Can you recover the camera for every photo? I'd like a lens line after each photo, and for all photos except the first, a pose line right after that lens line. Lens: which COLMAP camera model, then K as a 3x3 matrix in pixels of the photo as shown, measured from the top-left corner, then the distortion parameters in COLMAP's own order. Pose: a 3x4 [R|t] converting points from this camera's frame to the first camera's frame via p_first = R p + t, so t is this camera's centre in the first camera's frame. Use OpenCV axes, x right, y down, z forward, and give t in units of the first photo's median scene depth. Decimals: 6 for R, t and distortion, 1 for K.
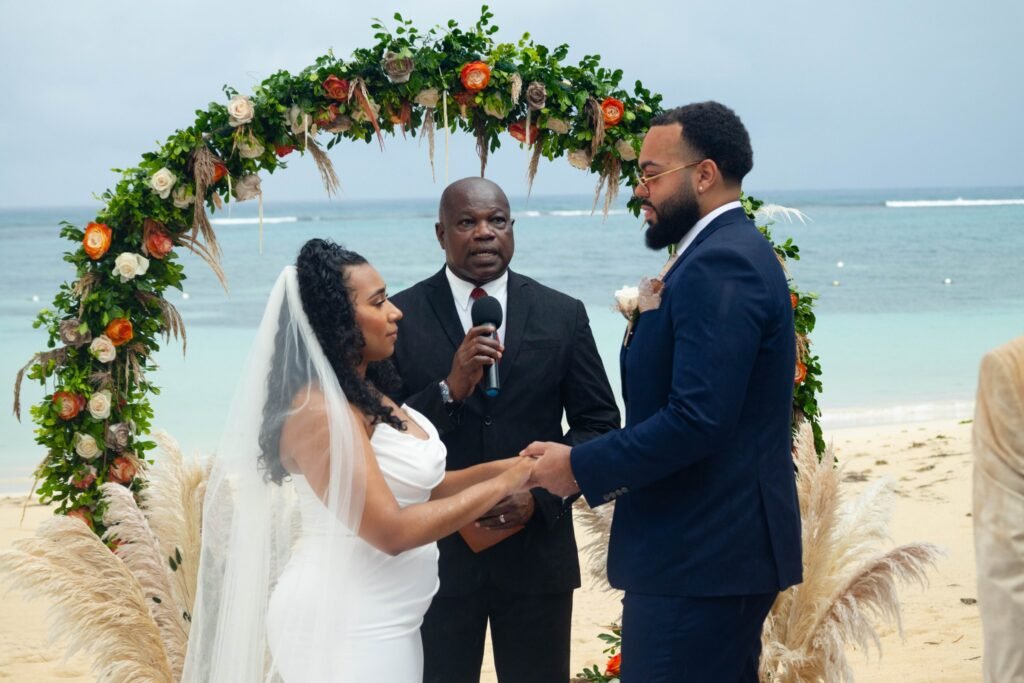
lens RADIAL K [[2112.8, 0, 512.0], [0, 2112.8, 341.5], [0, 0, 1]] dist [-0.243242, 0.249659]
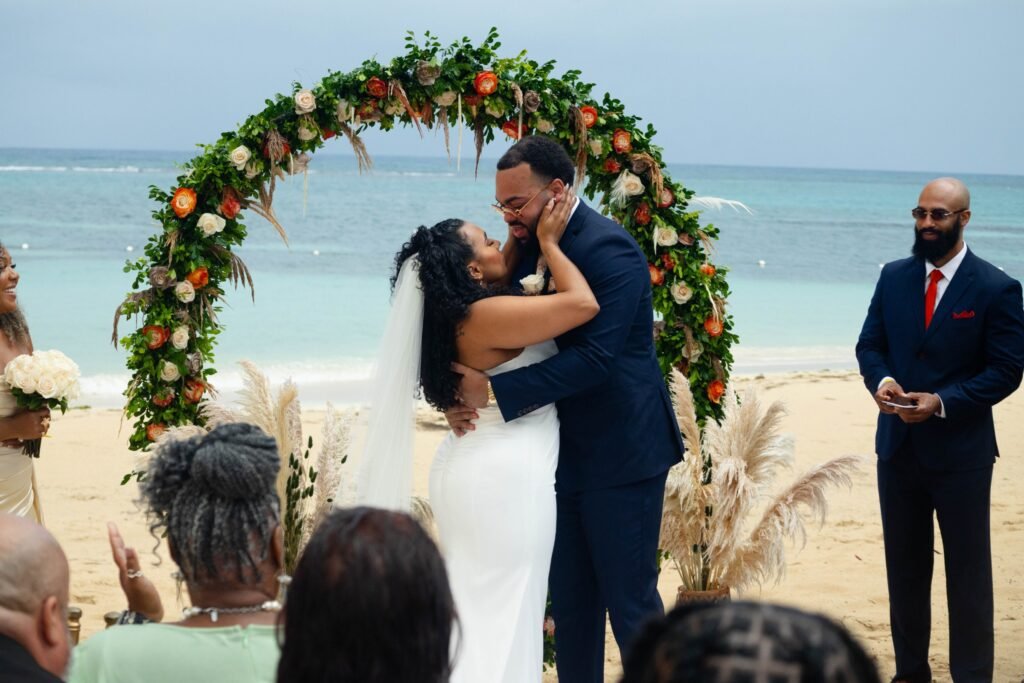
lens RADIAL K [[2112.8, 0, 512.0], [0, 2112.8, 341.5], [0, 0, 1]] dist [-0.243242, 0.249659]
pose [[0.976603, 0.028091, 0.213209, -0.265995], [-0.032485, 0.999325, 0.017133, 0.005384], [-0.212583, -0.023658, 0.976856, -0.230703]]
